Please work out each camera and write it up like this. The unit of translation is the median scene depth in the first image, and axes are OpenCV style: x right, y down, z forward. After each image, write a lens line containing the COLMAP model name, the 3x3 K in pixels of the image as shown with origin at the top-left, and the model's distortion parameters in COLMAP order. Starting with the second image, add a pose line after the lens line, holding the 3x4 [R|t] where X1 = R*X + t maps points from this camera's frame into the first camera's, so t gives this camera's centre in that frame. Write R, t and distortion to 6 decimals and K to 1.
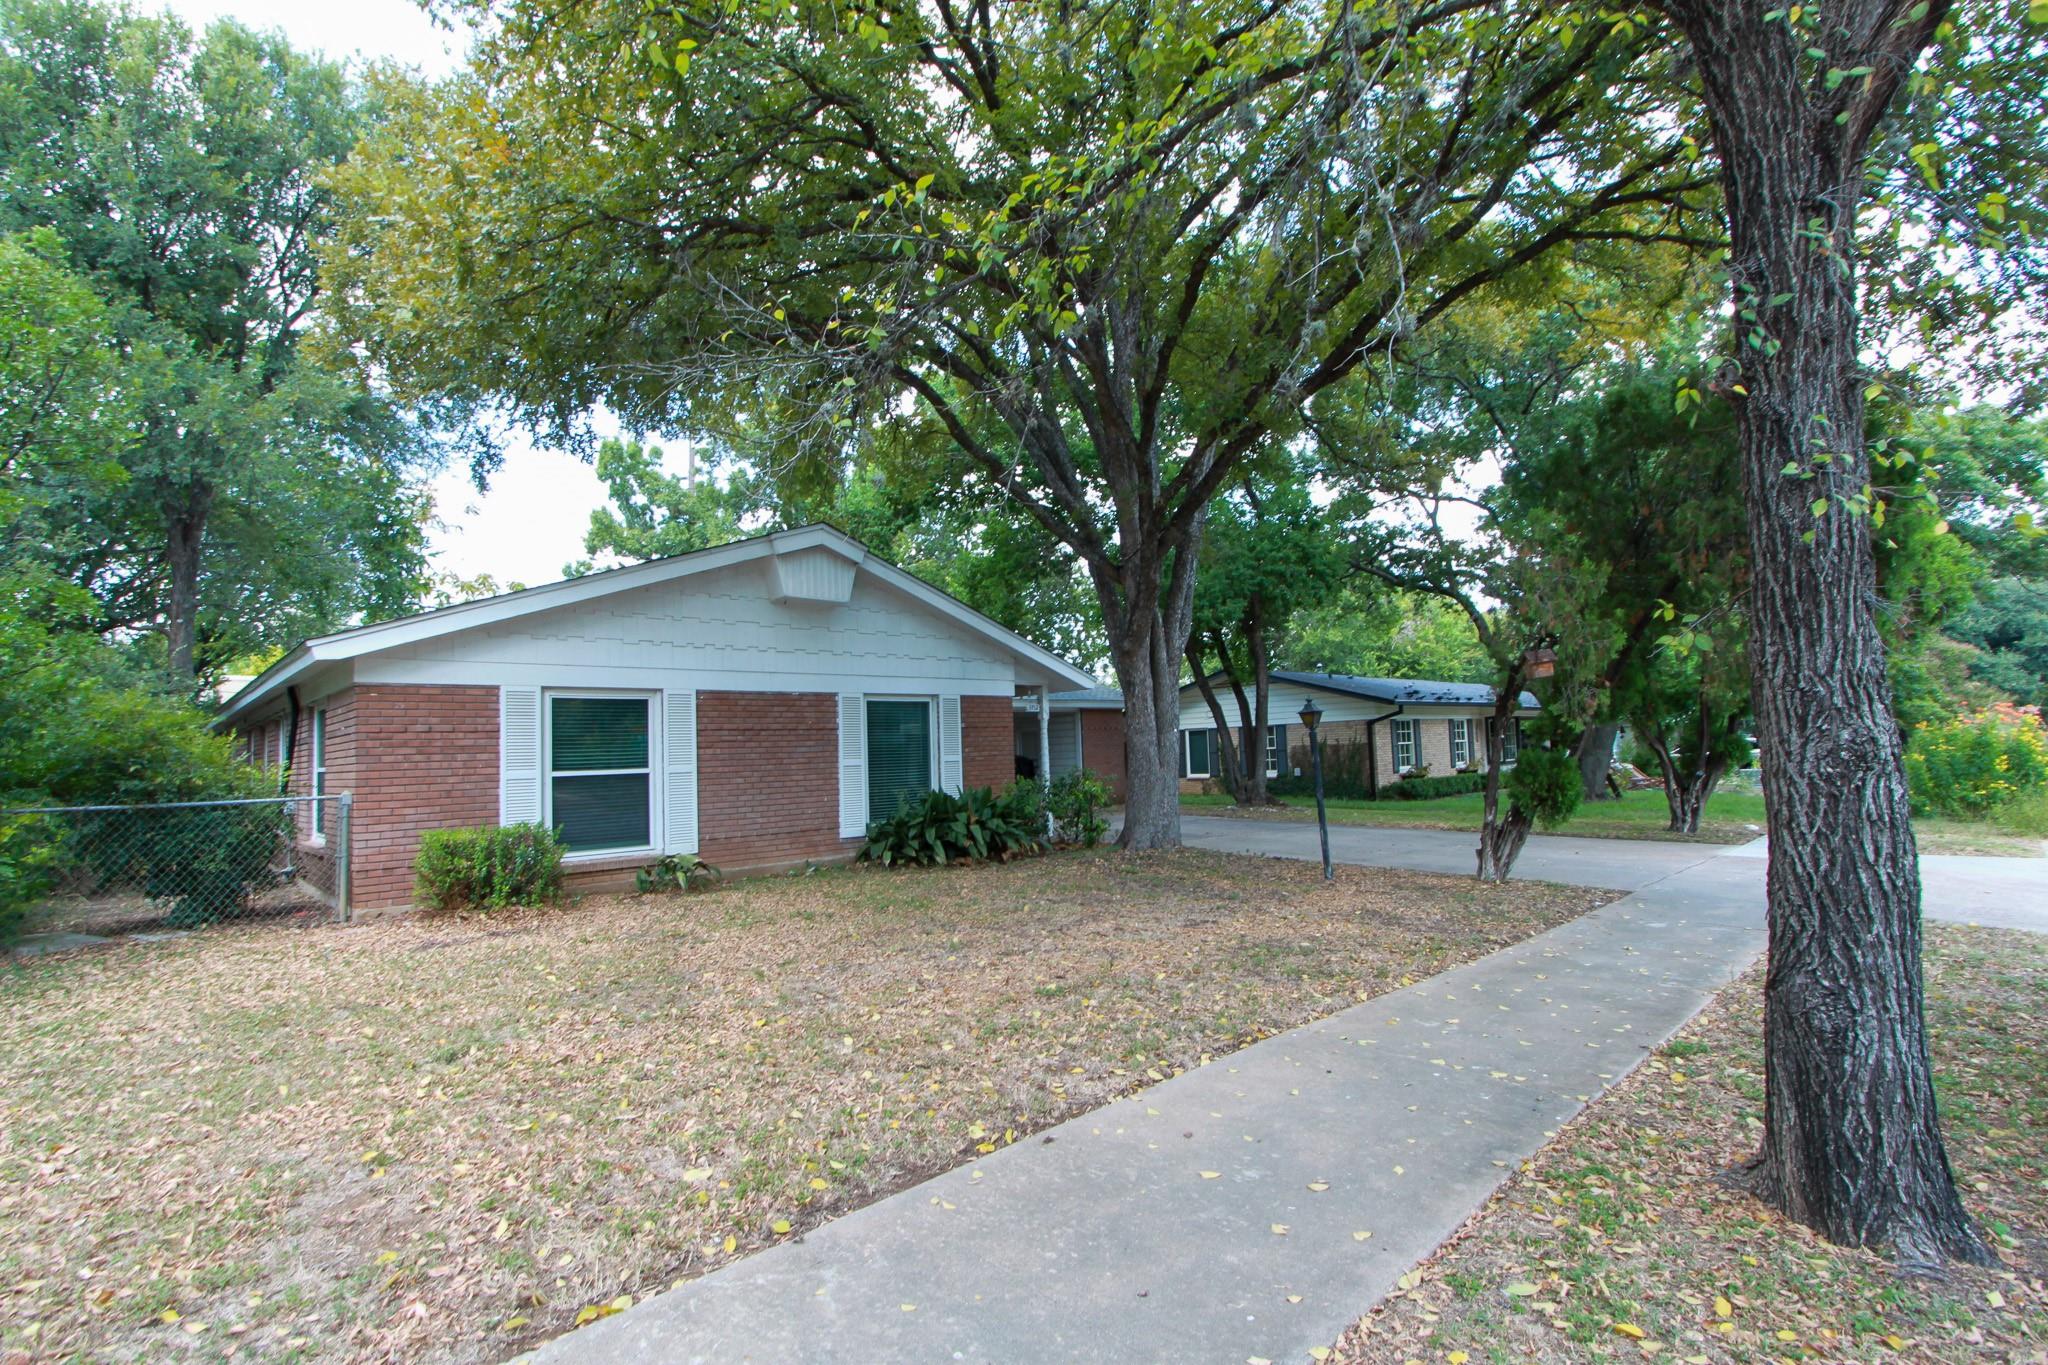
lens RADIAL K [[945.9, 0, 1021.5], [0, 945.9, 687.5], [0, 0, 1]] dist [-0.020217, 0.002194]
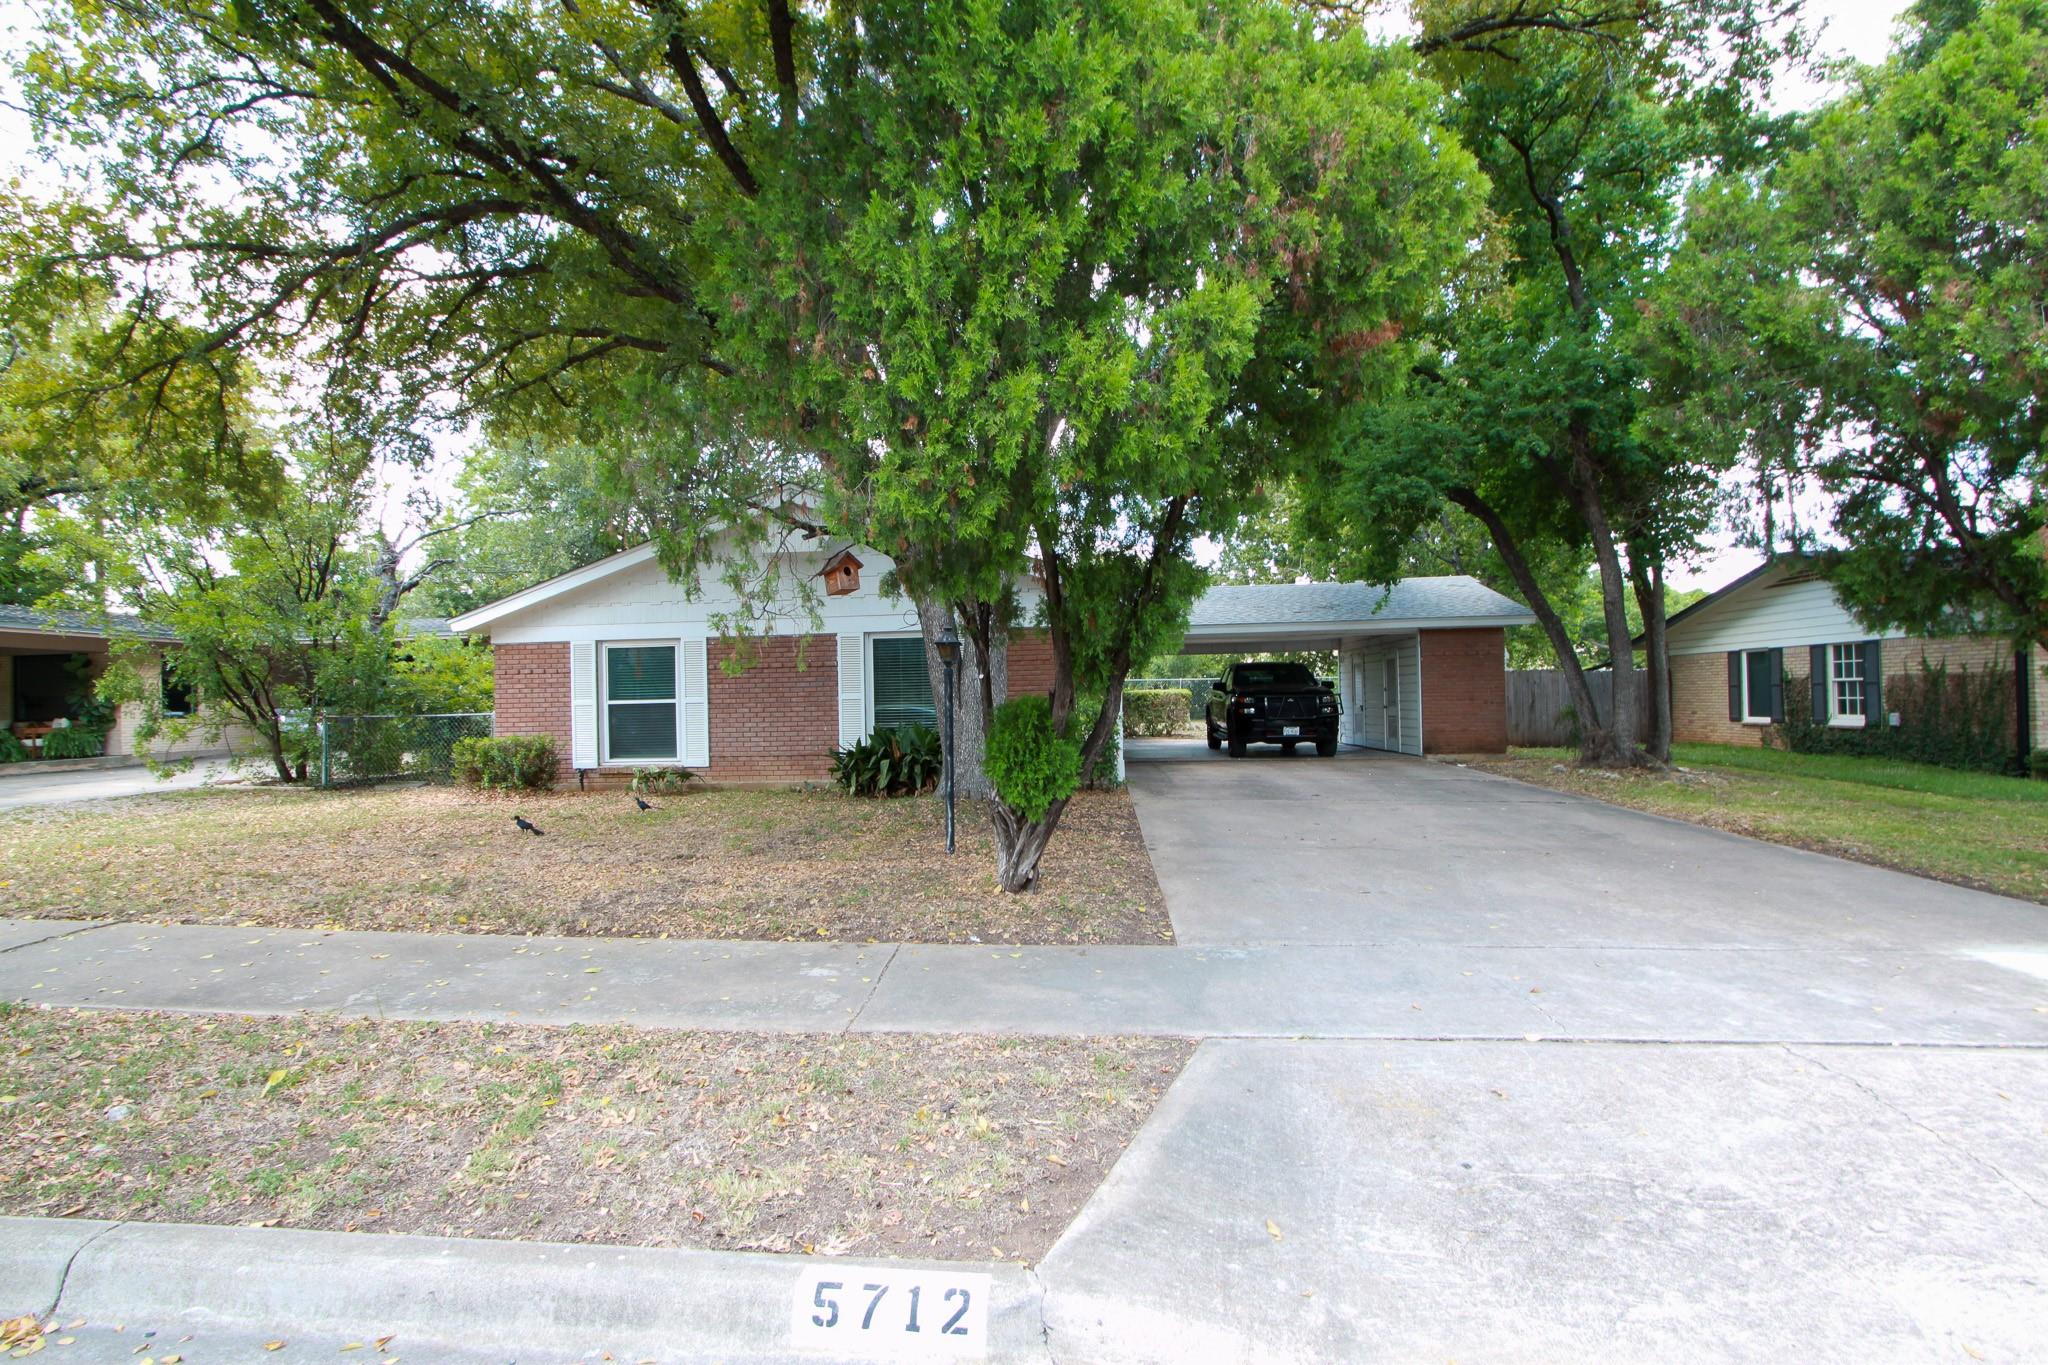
lens RADIAL K [[945.9, 0, 1020.6], [0, 945.9, 690.0], [0, 0, 1]] dist [-0.020217, 0.002194]
pose [[0.676193, 0.011787, -0.736630, 0.881651], [0.049590, 0.996876, 0.061473, 0.016082], [0.735053, -0.078097, 0.673497, 0.472126]]
